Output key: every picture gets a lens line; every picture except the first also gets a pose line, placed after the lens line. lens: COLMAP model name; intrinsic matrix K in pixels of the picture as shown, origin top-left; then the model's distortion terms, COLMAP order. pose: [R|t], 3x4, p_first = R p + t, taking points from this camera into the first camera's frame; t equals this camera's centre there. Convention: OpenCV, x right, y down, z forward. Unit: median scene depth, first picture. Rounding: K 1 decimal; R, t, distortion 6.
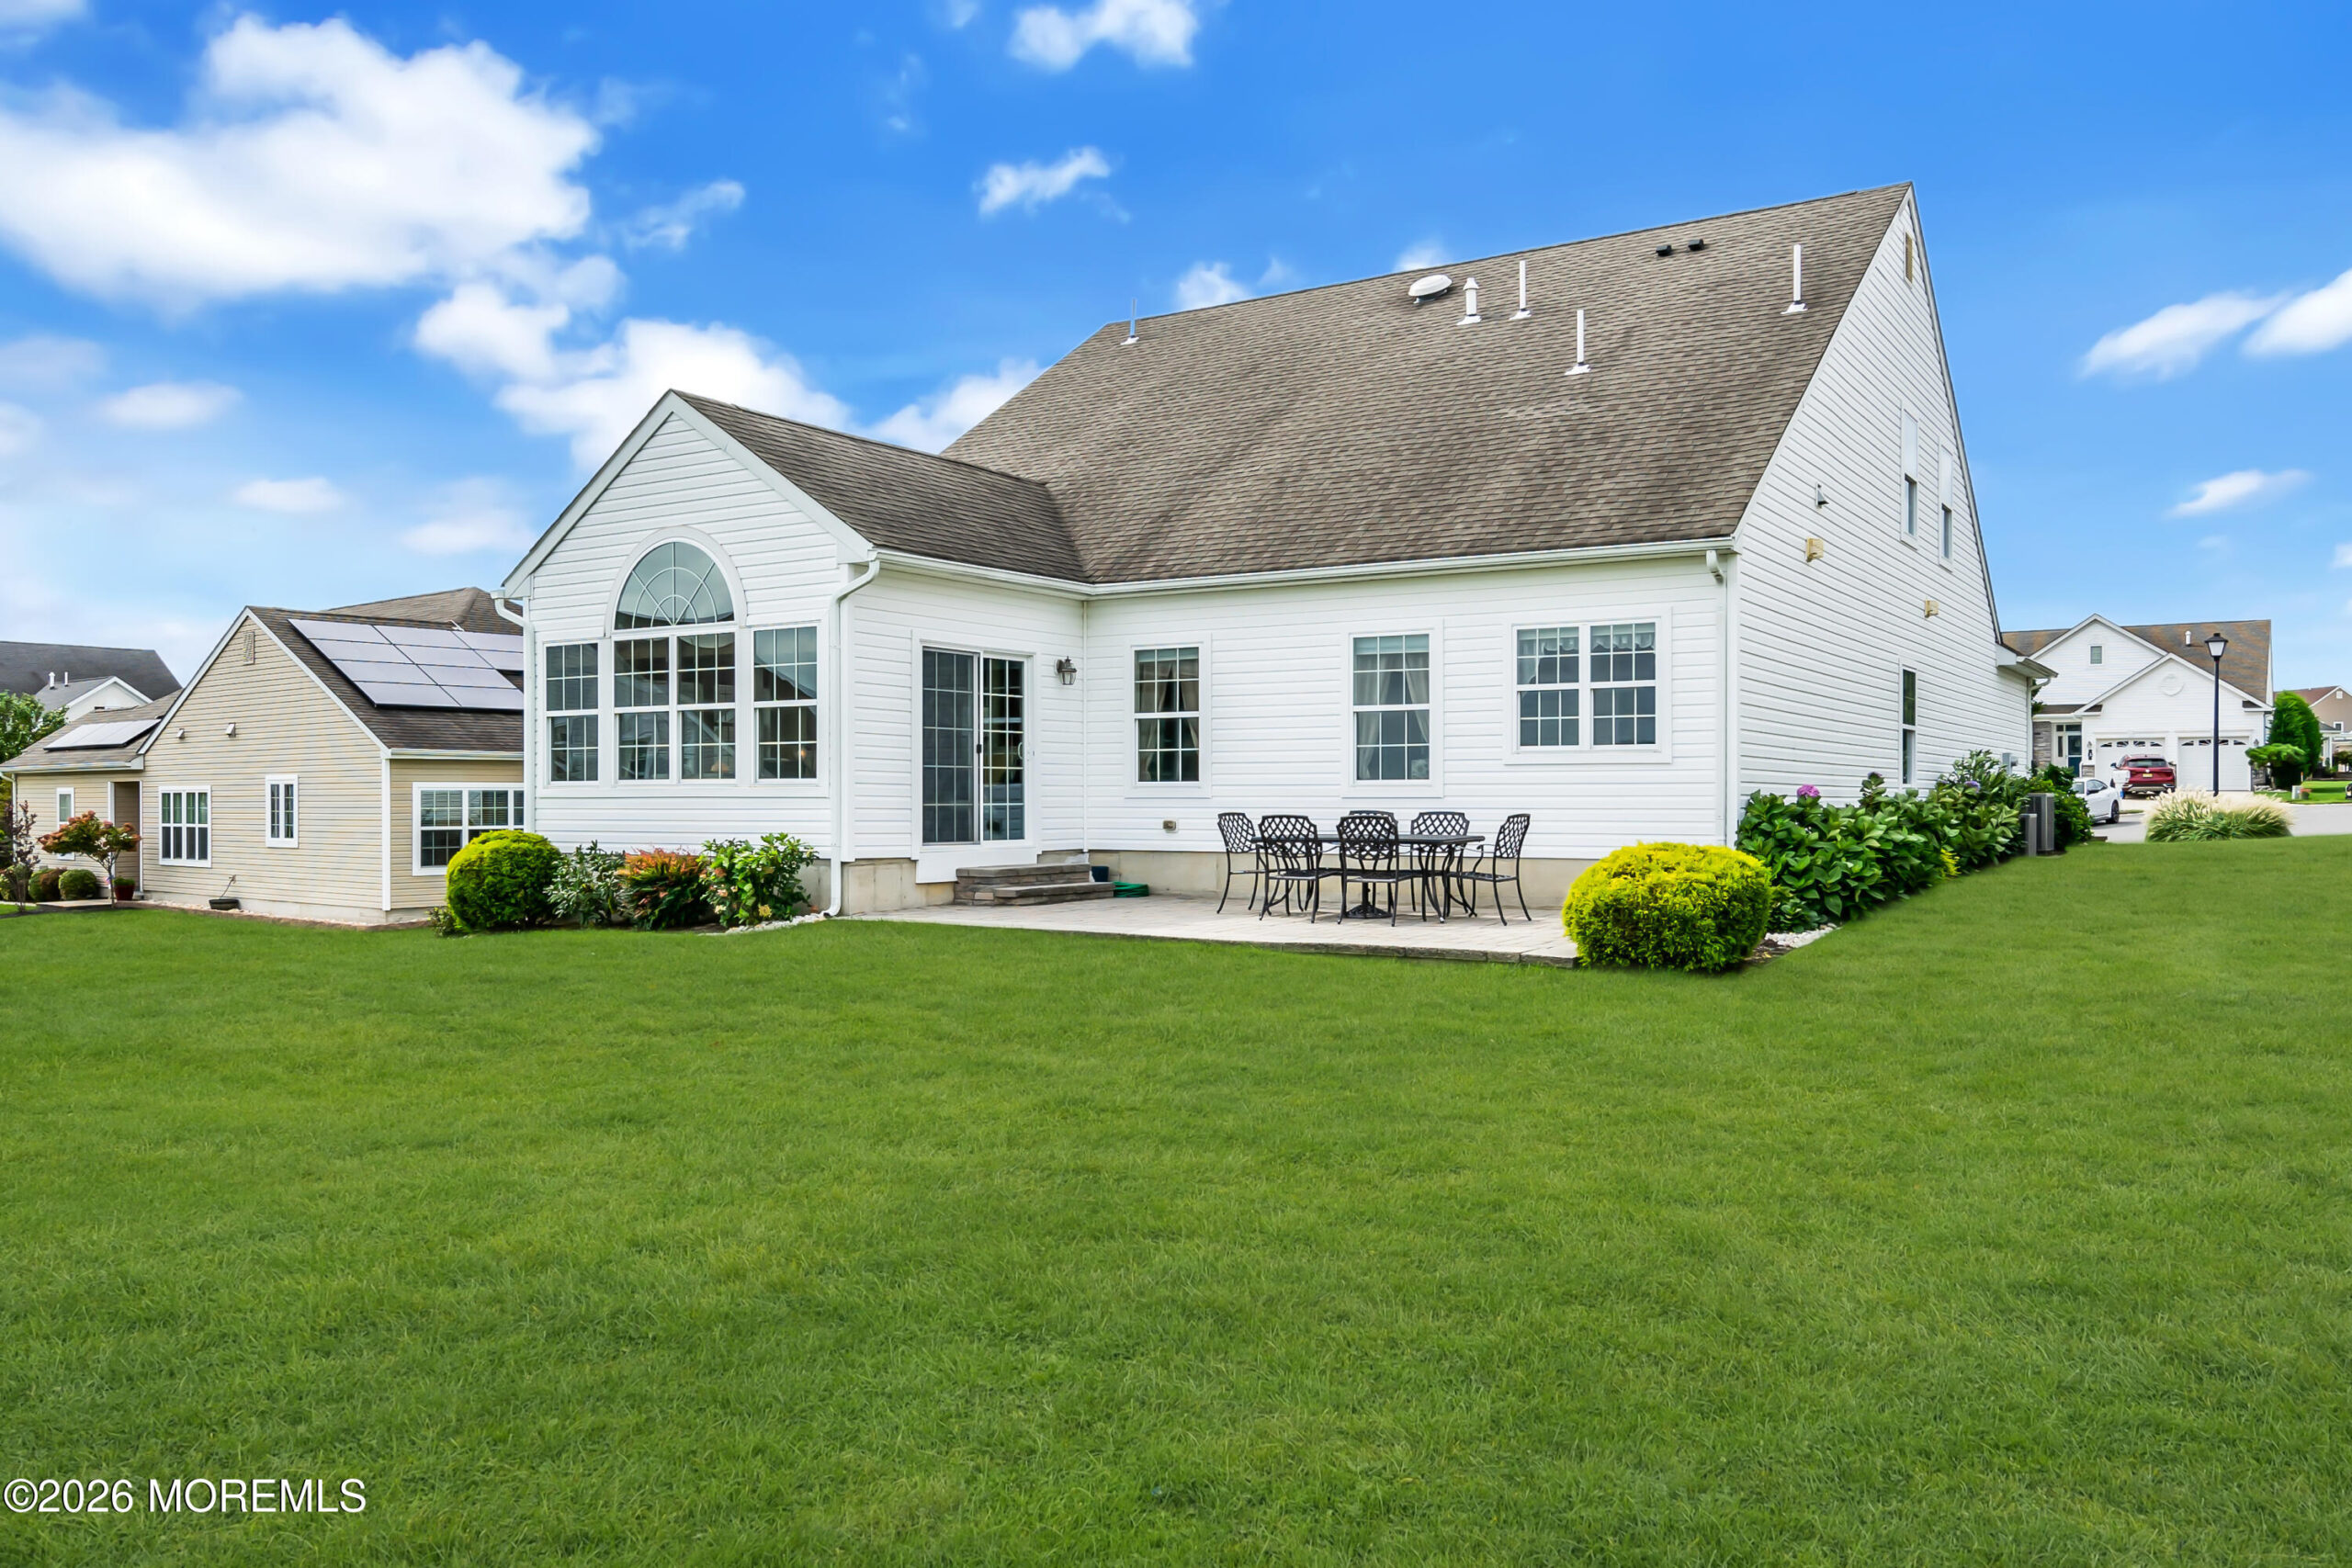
lens RADIAL K [[1746.3, 0, 1176.0], [0, 1746.3, 784.0], [0, 0, 1]] dist [0.002447, 0.000440]
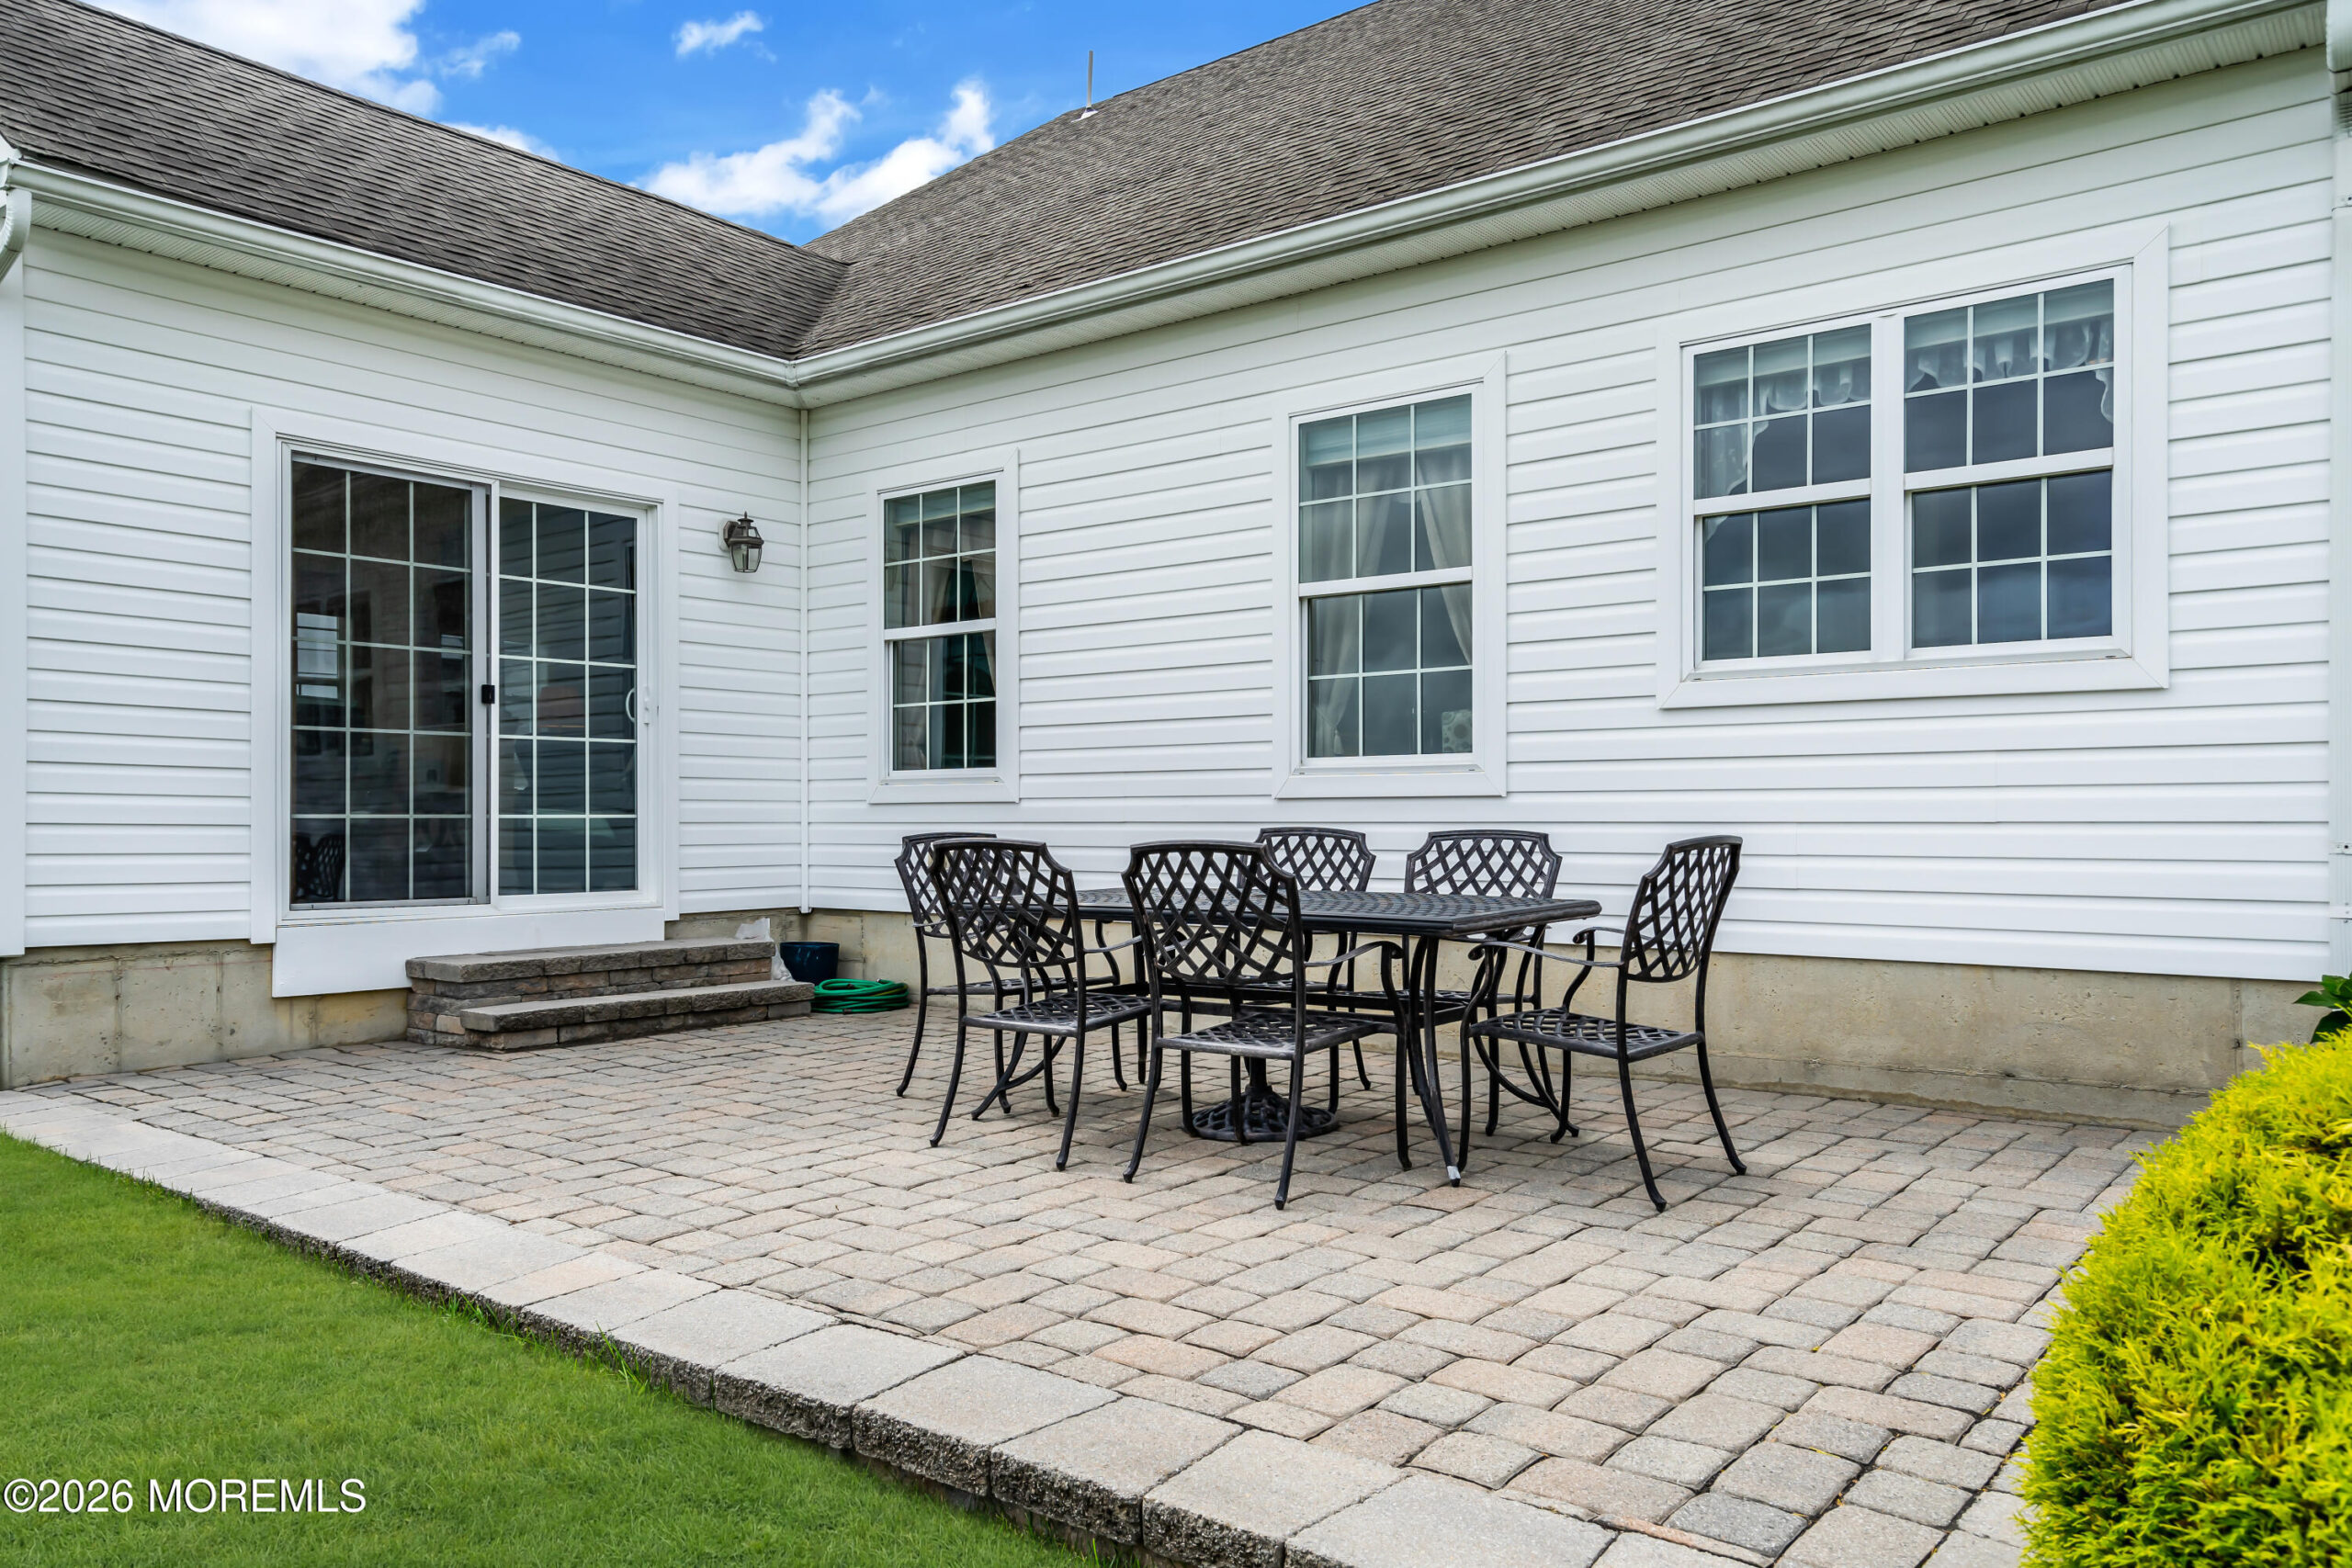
lens RADIAL K [[1700.6, 0, 1176.0], [0, 1700.6, 784.0], [0, 0, 1]] dist [0.040183, -0.000600]
pose [[0.994880, -0.002391, -0.101035, 0.114931], [0.001003, 0.999904, -0.013784, 0.009993], [0.101058, 0.013612, 0.994787, 0.590762]]
